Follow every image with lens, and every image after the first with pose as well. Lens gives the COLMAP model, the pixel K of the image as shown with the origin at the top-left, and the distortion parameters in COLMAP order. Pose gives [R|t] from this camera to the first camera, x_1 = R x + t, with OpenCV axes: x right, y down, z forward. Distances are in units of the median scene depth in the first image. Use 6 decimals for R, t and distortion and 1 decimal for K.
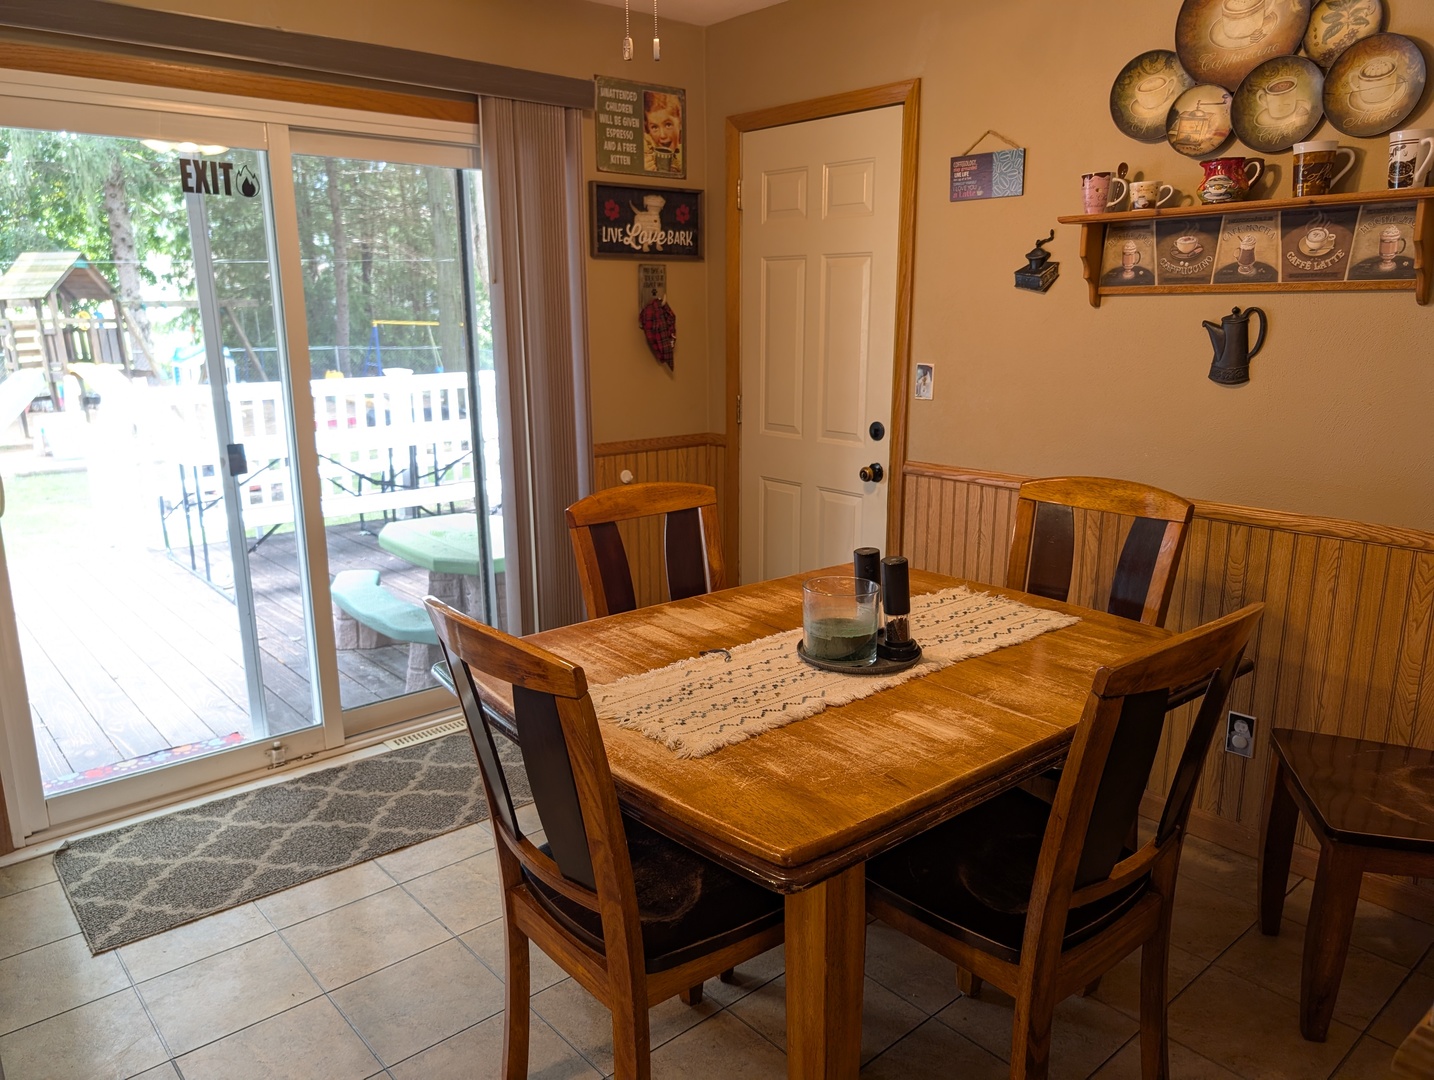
lens RADIAL K [[1036.9, 0, 711.8], [0, 1036.9, 539.9], [0, 0, 1]] dist [0.019890, -0.015369]
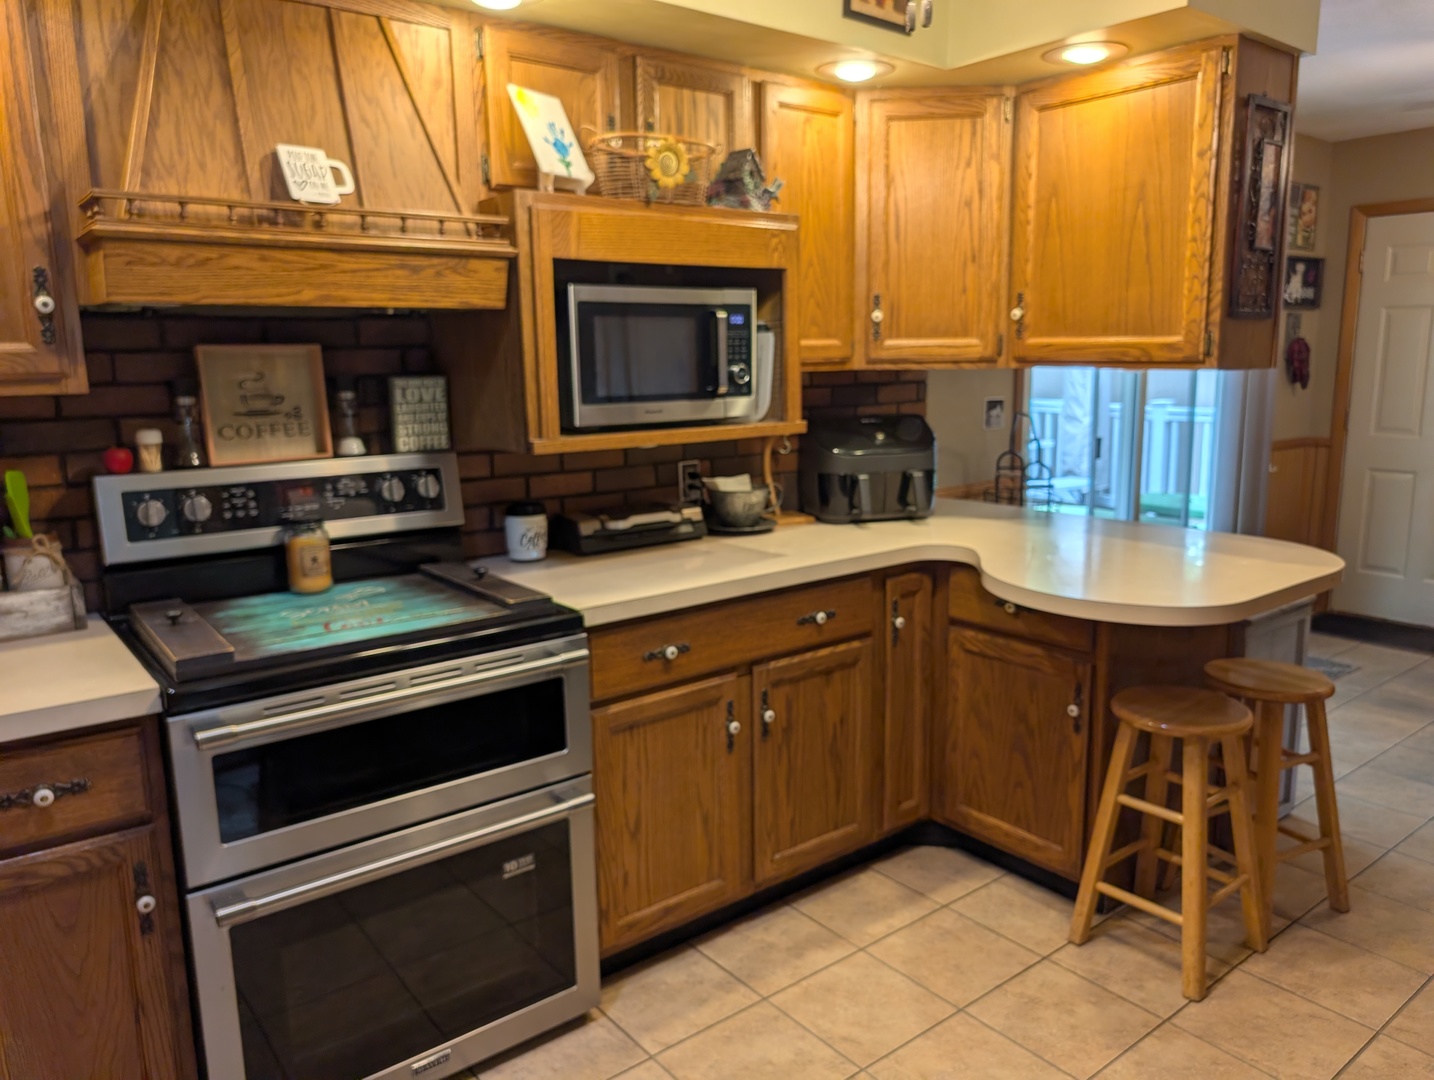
lens RADIAL K [[1036.9, 0, 757.2], [0, 1036.9, 529.4], [0, 0, 1]] dist [0.019890, -0.015369]
pose [[0.999500, 0.002912, -0.031469, -1.063809], [-0.004620, 0.998510, -0.054367, 0.145591], [0.031264, 0.054486, 0.998025, -0.556212]]
